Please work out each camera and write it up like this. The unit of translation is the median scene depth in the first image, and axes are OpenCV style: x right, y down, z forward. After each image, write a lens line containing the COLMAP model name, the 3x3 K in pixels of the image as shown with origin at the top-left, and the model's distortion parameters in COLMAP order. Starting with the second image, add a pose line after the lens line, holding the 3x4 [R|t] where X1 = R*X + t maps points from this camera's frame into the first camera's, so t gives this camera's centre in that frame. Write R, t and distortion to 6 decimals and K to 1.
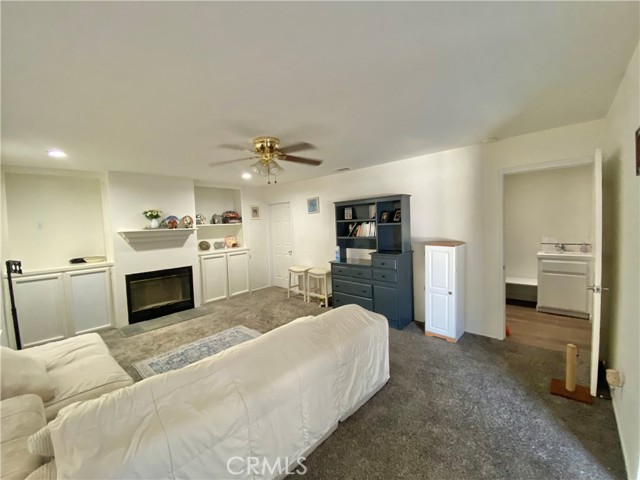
lens RADIAL K [[257.7, 0, 317.7], [0, 257.7, 237.5], [0, 0, 1]] dist [0.039498, -0.032388]
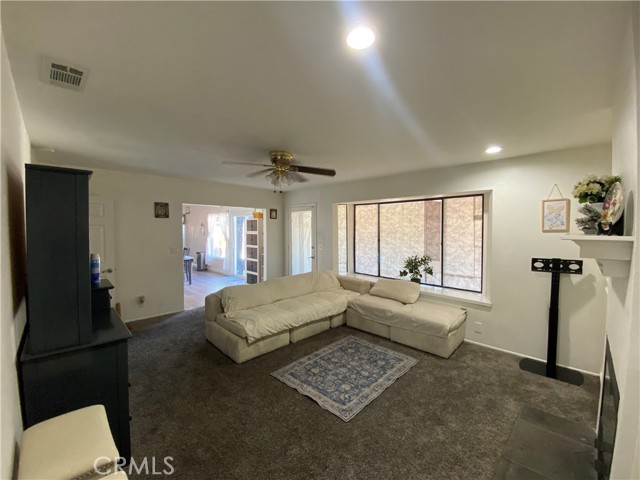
lens RADIAL K [[259.2, 0, 317.4], [0, 259.2, 236.3], [0, 0, 1]] dist [0.003563, 0.000010]
pose [[-0.998339, 0.034613, 0.046050, -0.252347], [0.038338, 0.995841, 0.082649, -0.070980], [-0.042998, 0.084277, -0.995514, 1.361948]]
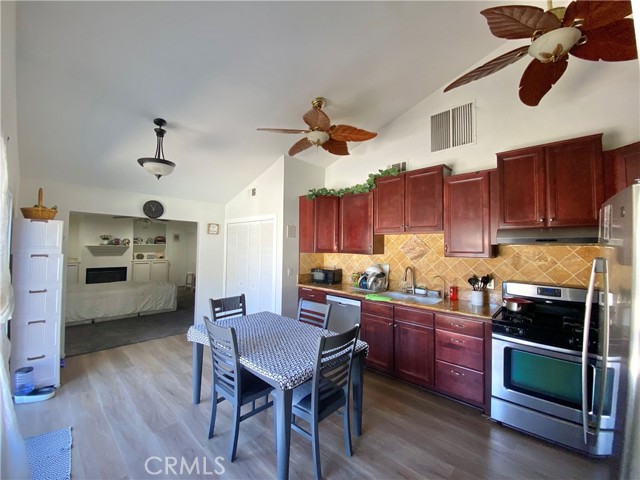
lens RADIAL K [[257.7, 0, 317.7], [0, 257.7, 237.5], [0, 0, 1]] dist [0.039498, -0.032388]
pose [[0.998742, 0.049403, -0.008647, 0.918147], [-0.049983, 0.994659, -0.090307, 0.006403], [0.004139, 0.090625, 0.995876, -0.875411]]
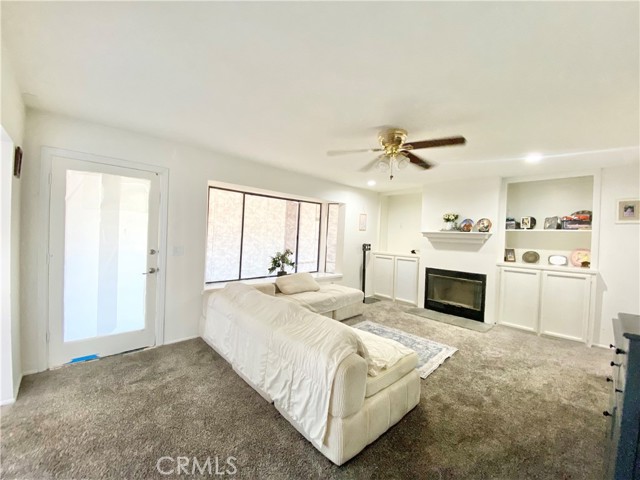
lens RADIAL K [[259.2, 0, 317.4], [0, 259.2, 236.3], [0, 0, 1]] dist [0.003563, 0.000010]
pose [[-0.083063, 0.042128, -0.995653, 0.495866], [-0.084745, 0.995188, 0.049178, -0.018757], [0.992935, 0.088461, -0.079093, 0.541313]]
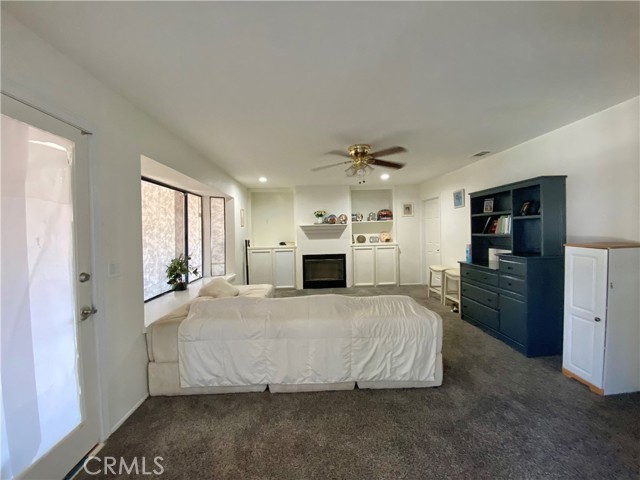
lens RADIAL K [[257.7, 0, 317.7], [0, 257.7, 237.5], [0, 0, 1]] dist [0.039498, -0.032388]
pose [[0.703970, 0.038819, -0.709168, 0.337321], [-0.040069, 0.999086, 0.014914, 0.018328], [0.709099, 0.017916, 0.704881, 0.026377]]
